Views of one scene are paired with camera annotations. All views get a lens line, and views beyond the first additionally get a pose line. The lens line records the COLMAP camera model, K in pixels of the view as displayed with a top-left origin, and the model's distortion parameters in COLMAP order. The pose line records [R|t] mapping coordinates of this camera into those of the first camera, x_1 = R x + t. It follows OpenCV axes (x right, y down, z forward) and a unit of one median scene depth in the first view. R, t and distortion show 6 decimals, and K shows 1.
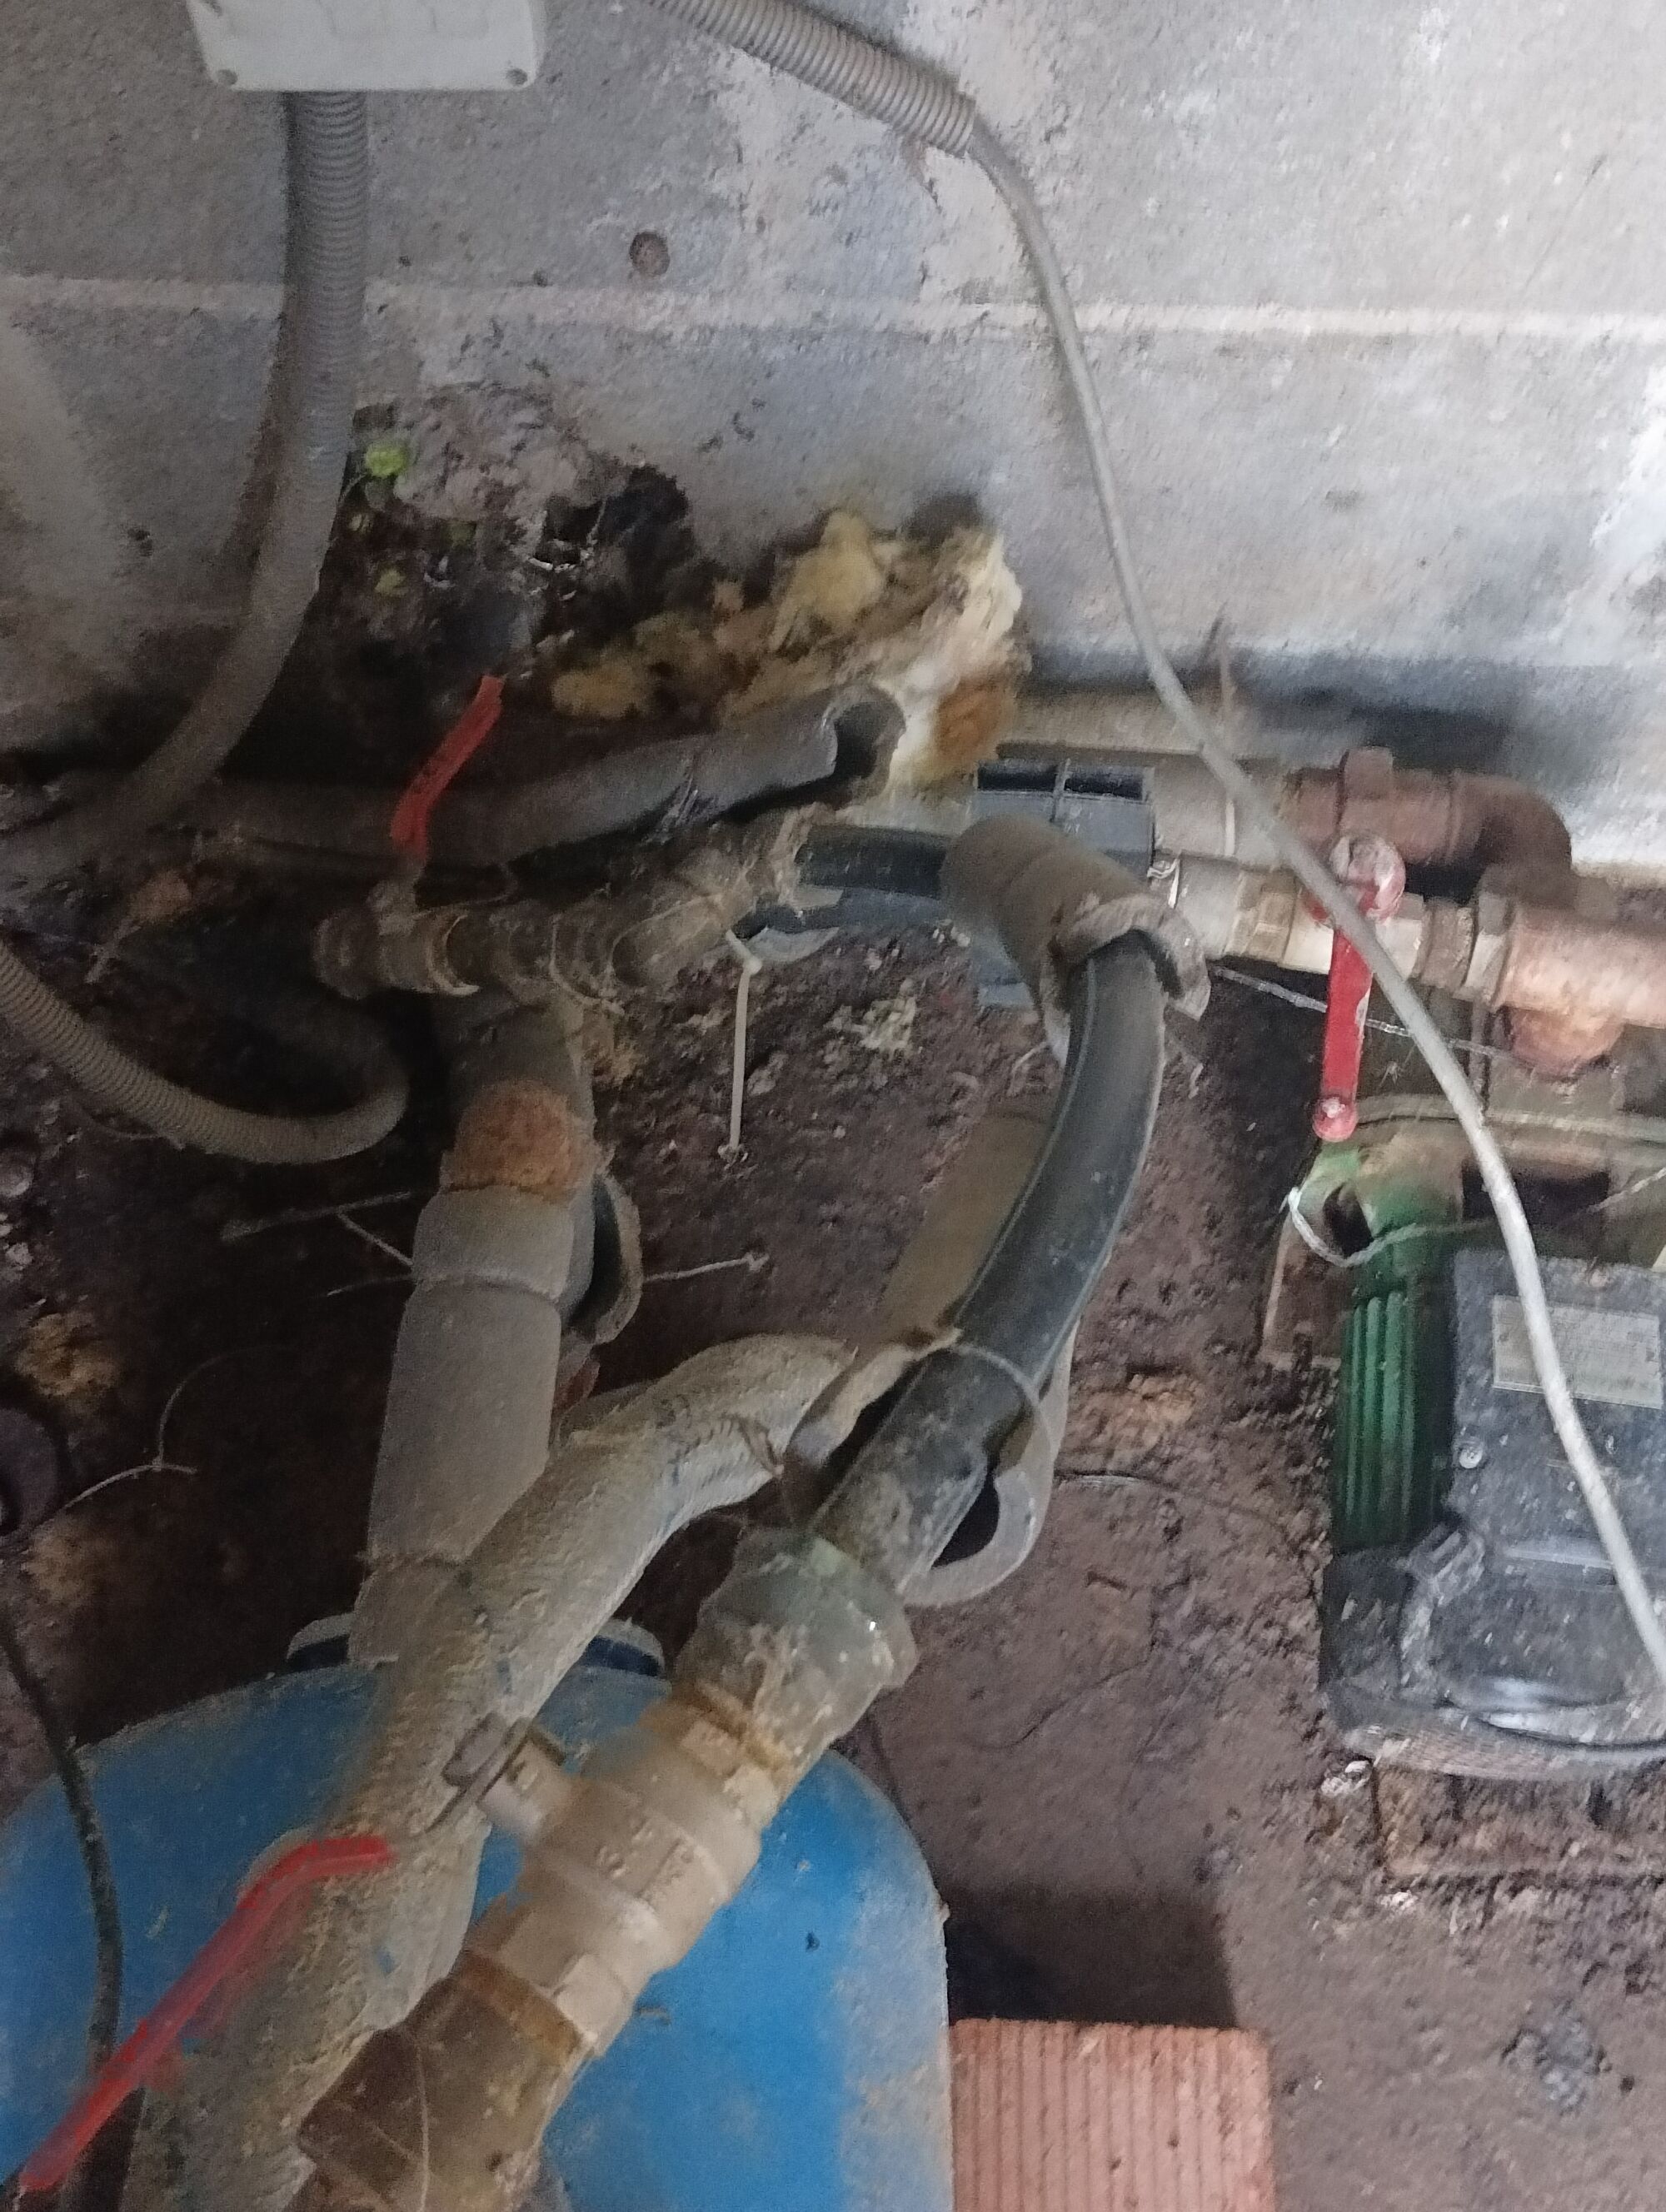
lens RADIAL K [[2437.5, 0, 833.0], [0, 2437.5, 1106.0], [0, 0, 1]] dist [0.026093, -0.032757]
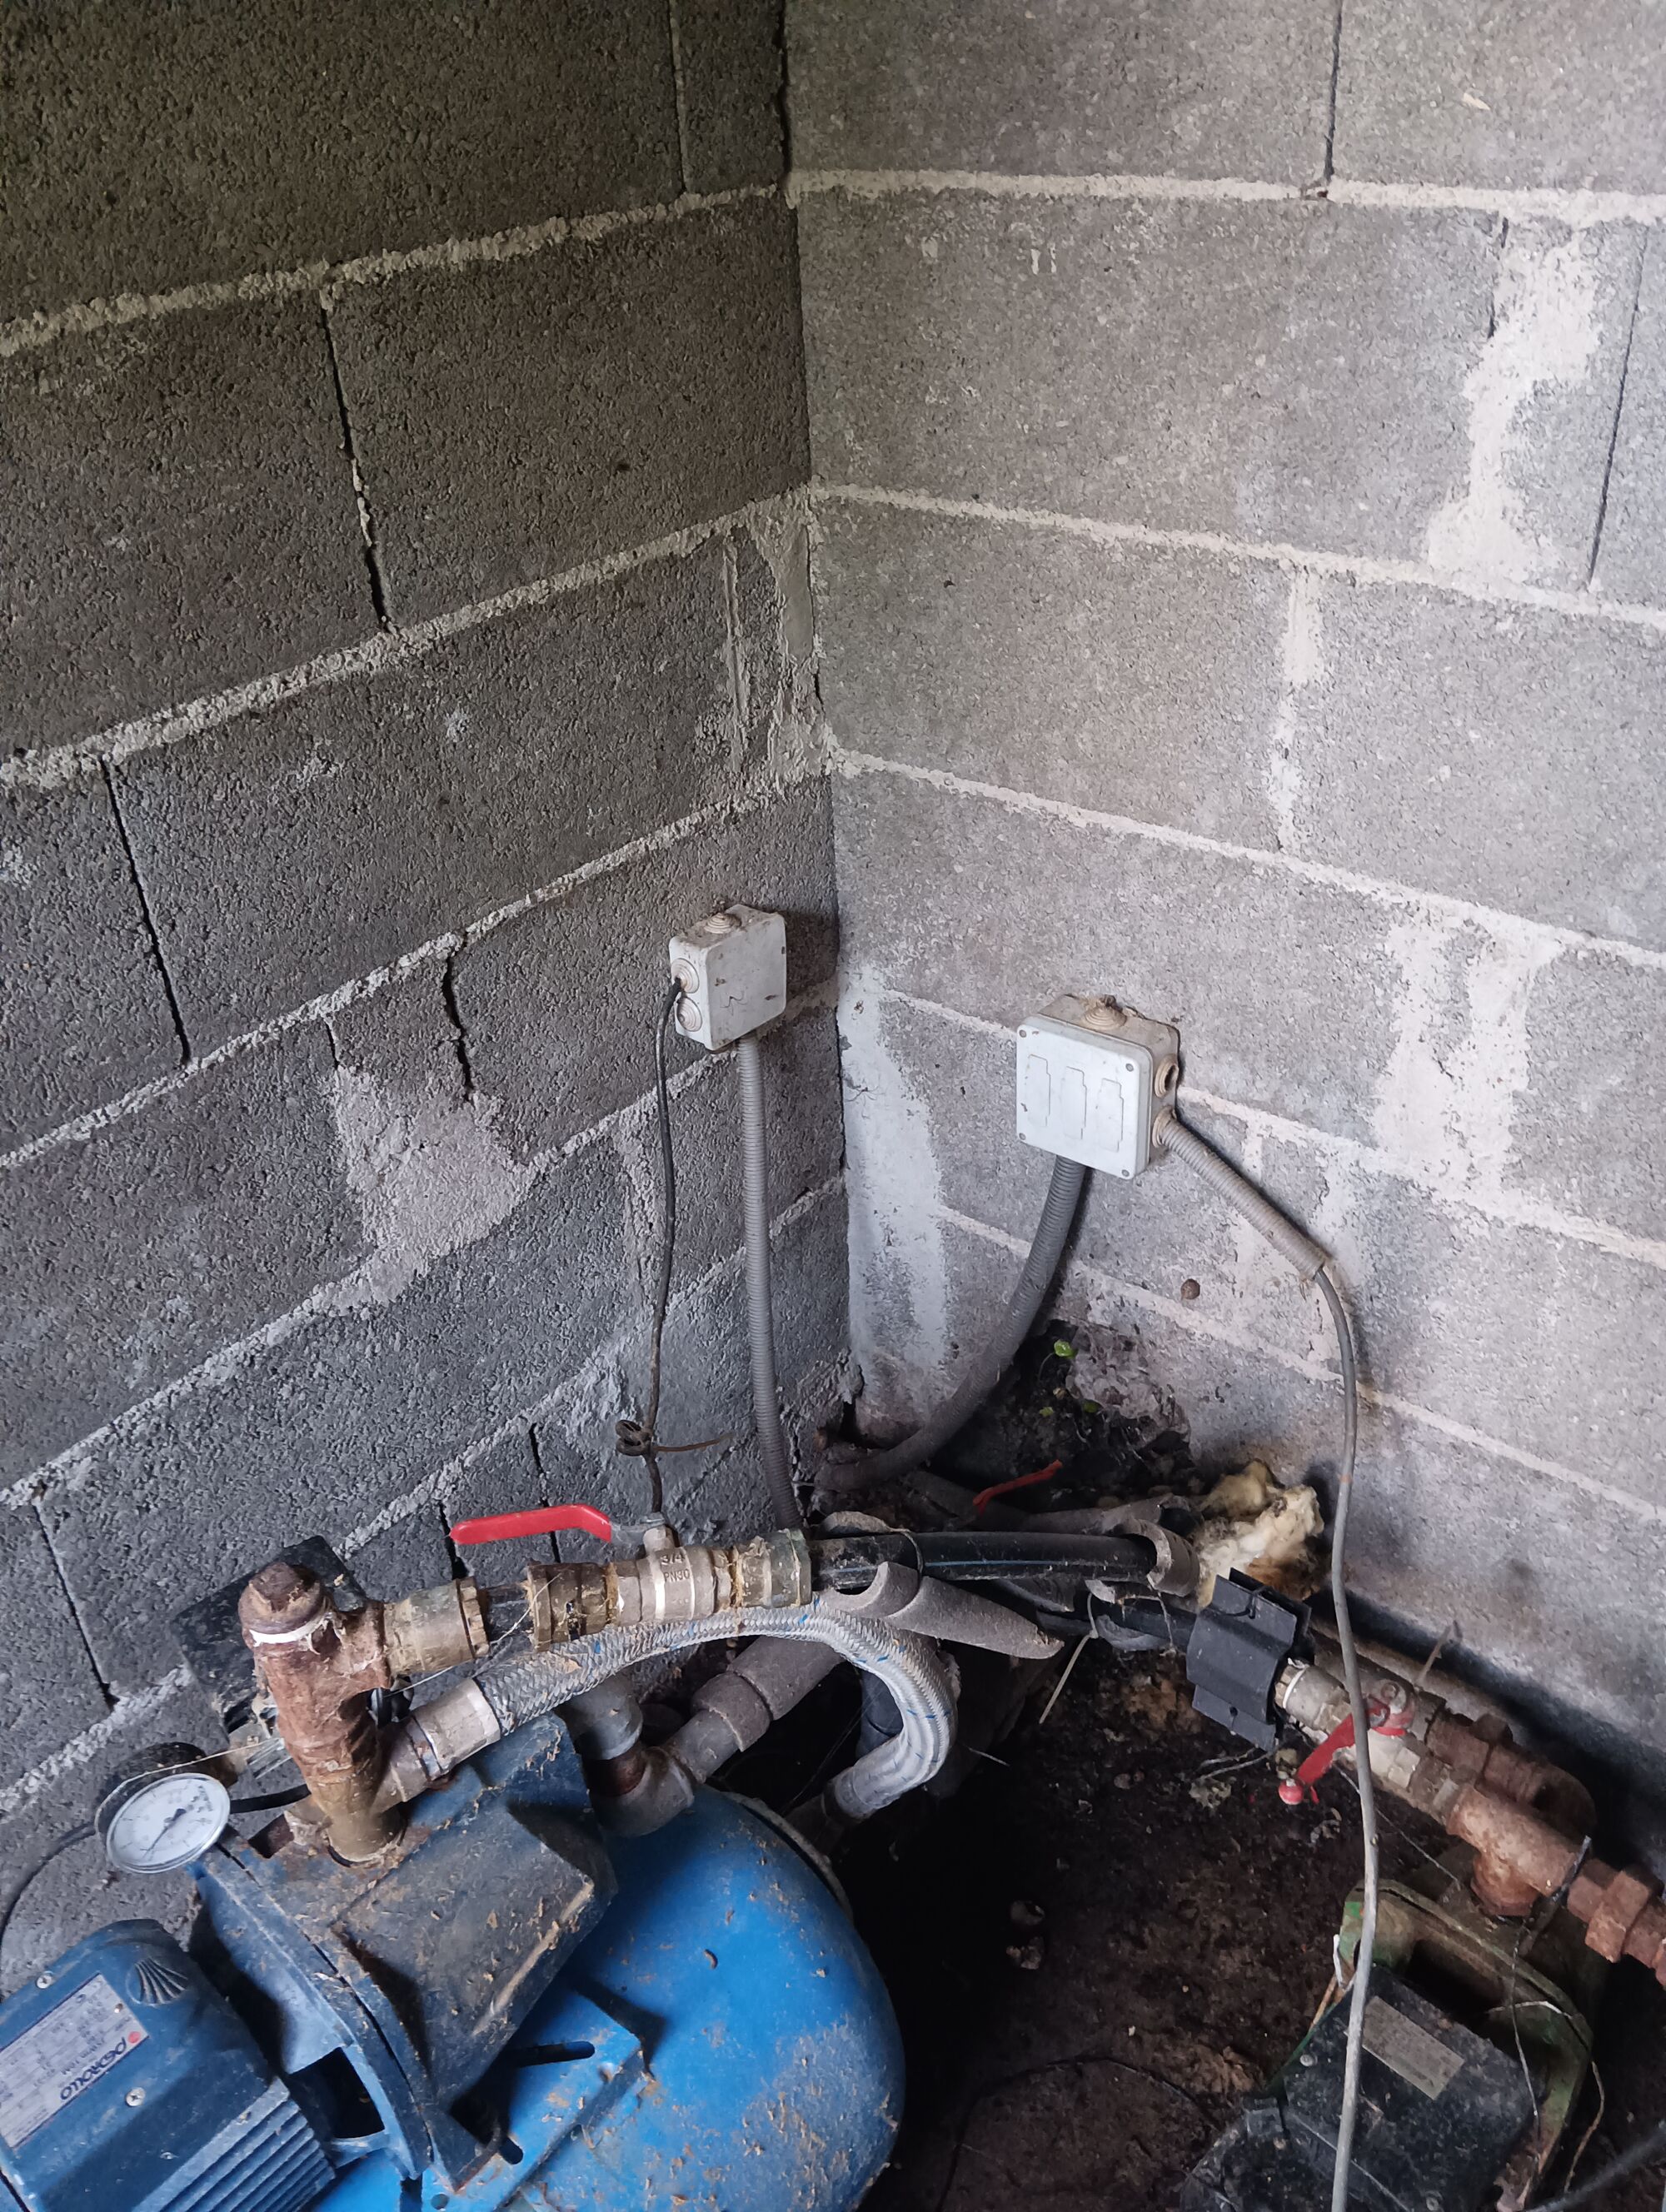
lens RADIAL K [[1800.1, 0, 833.0], [0, 1800.1, 1106.0], [0, 0, 1]] dist [0.080473, -0.155185]
pose [[0.788082, 0.291944, -0.541937, 0.471582], [-0.532834, 0.764373, -0.363073, 0.259437], [0.308245, 0.574894, 0.757946, -0.371736]]
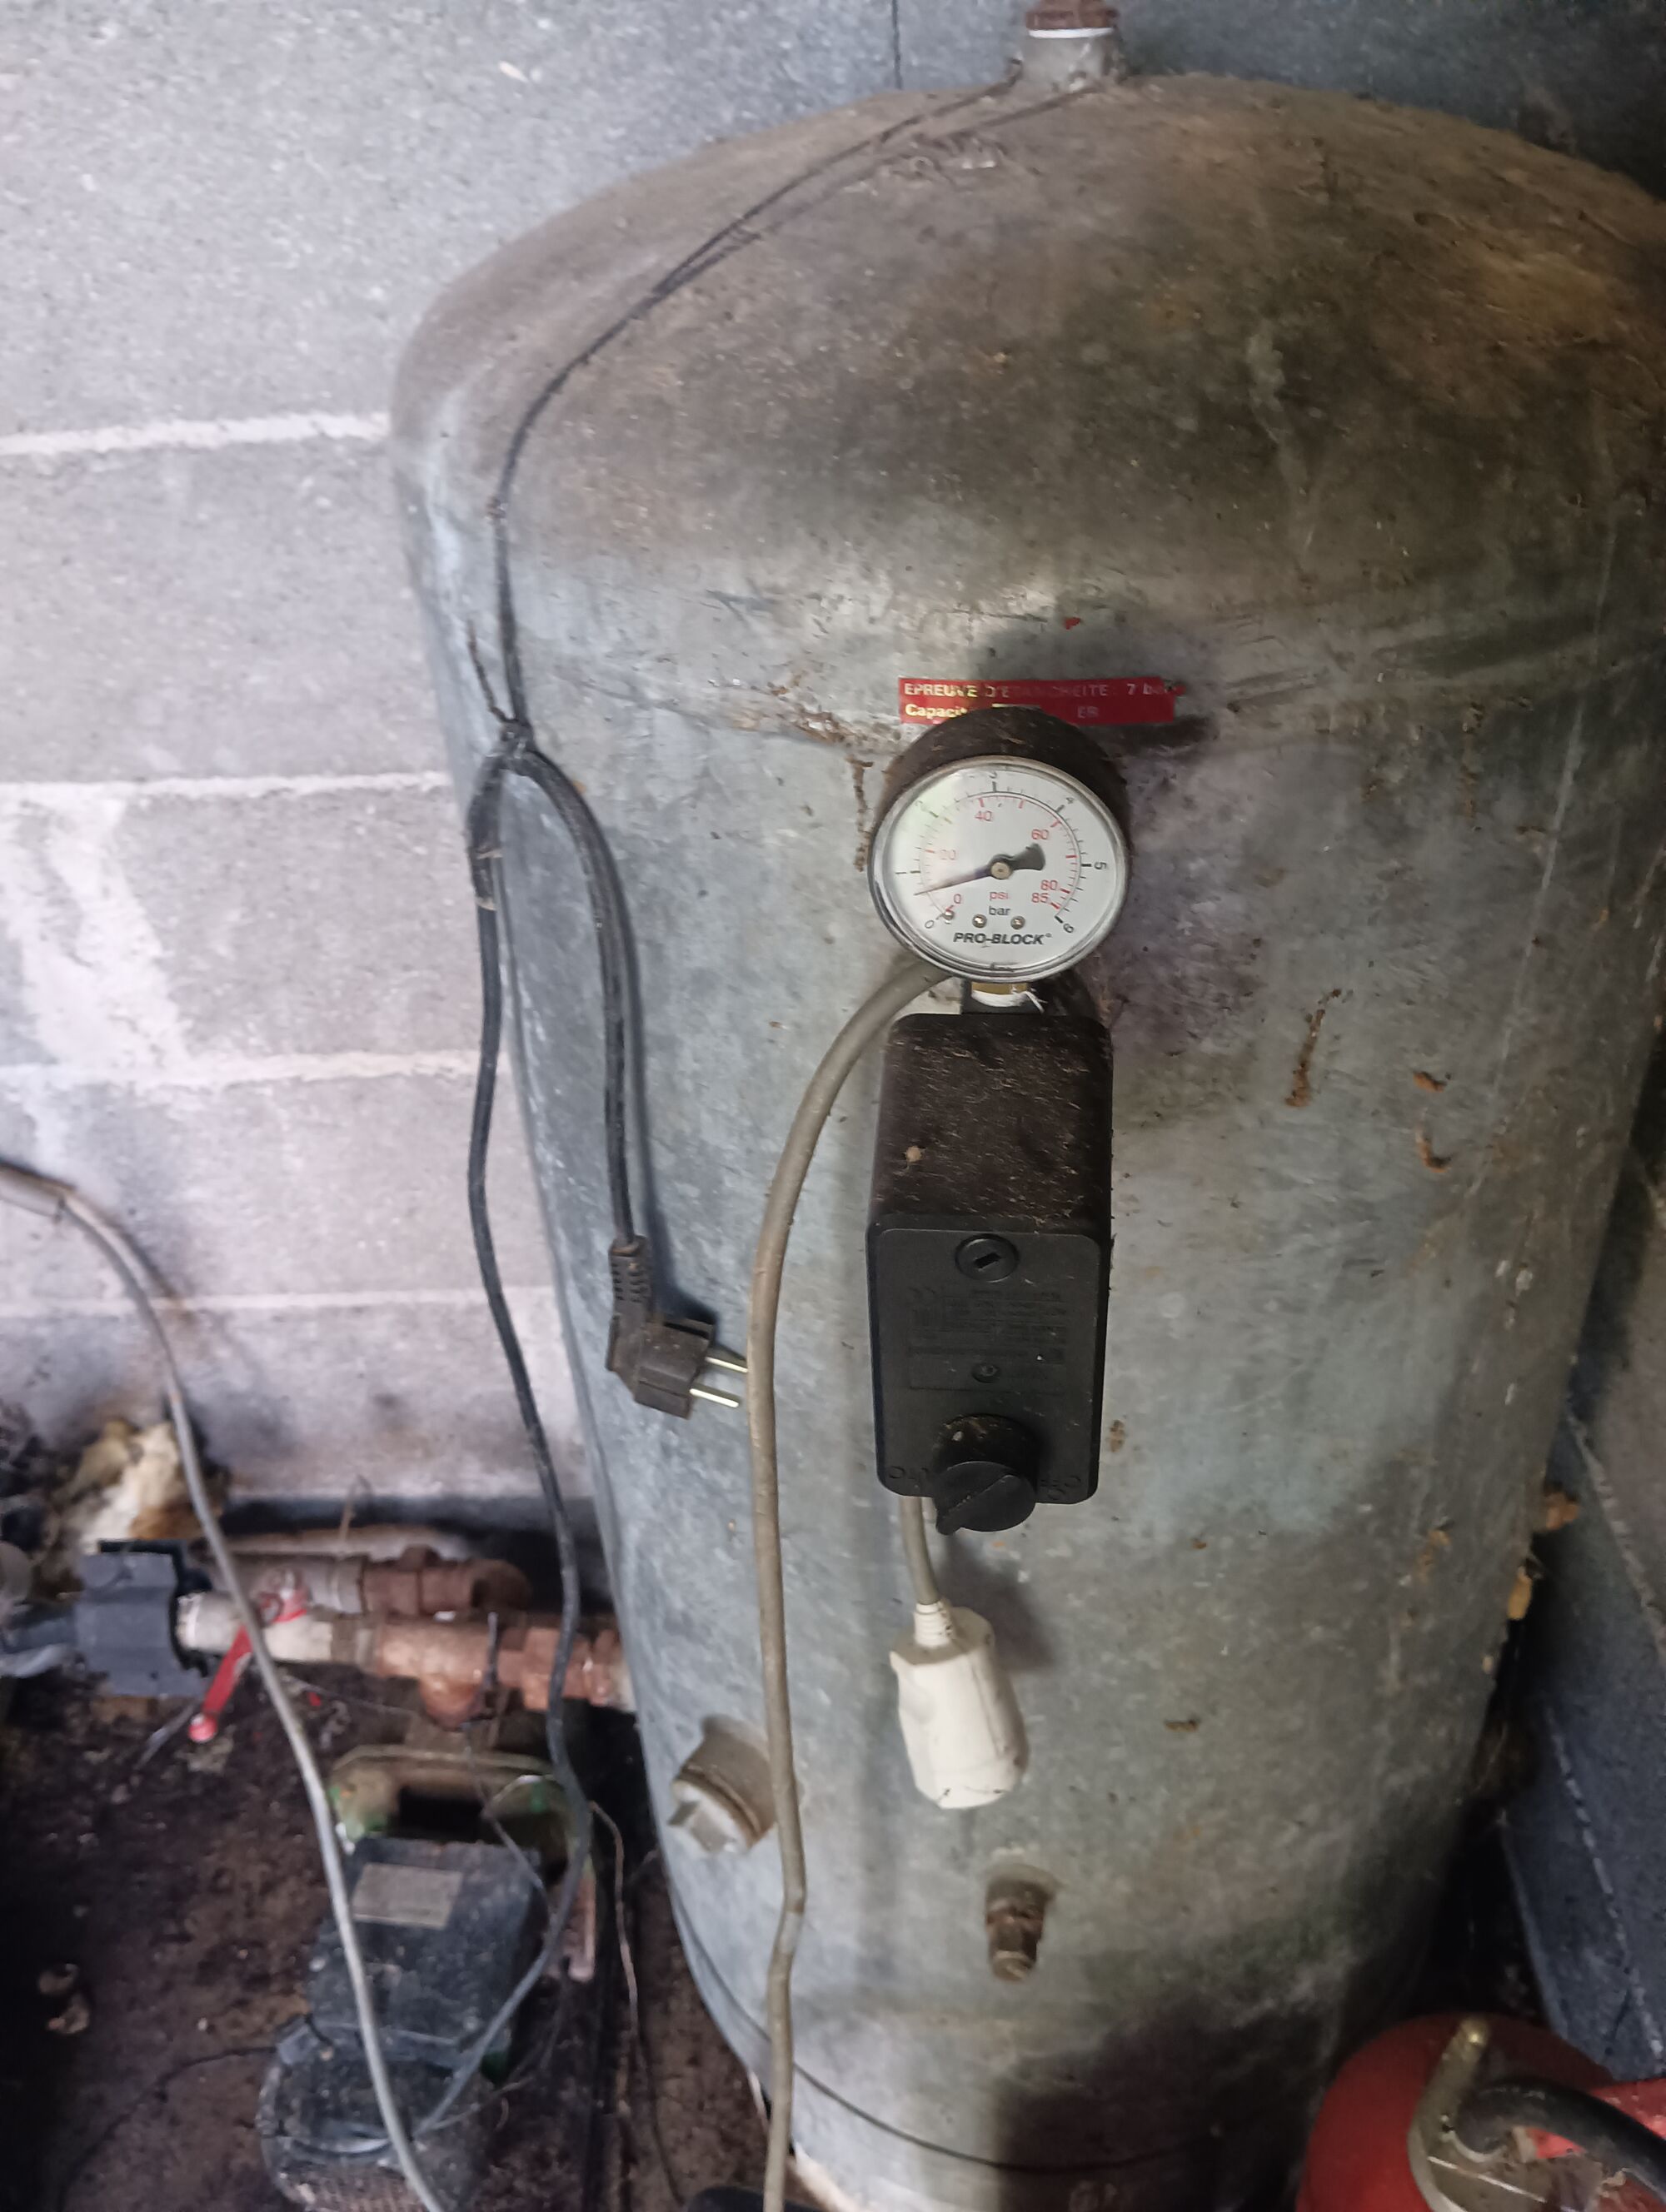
lens RADIAL K [[1822.3, 0, 833.0], [0, 1822.3, 1106.0], [0, 0, 1]] dist [0.075766, -0.168432]
pose [[0.998183, -0.045762, -0.039205, 0.651608], [0.022347, 0.885332, -0.464421, 0.206915], [0.055962, 0.462701, 0.884746, -0.287807]]
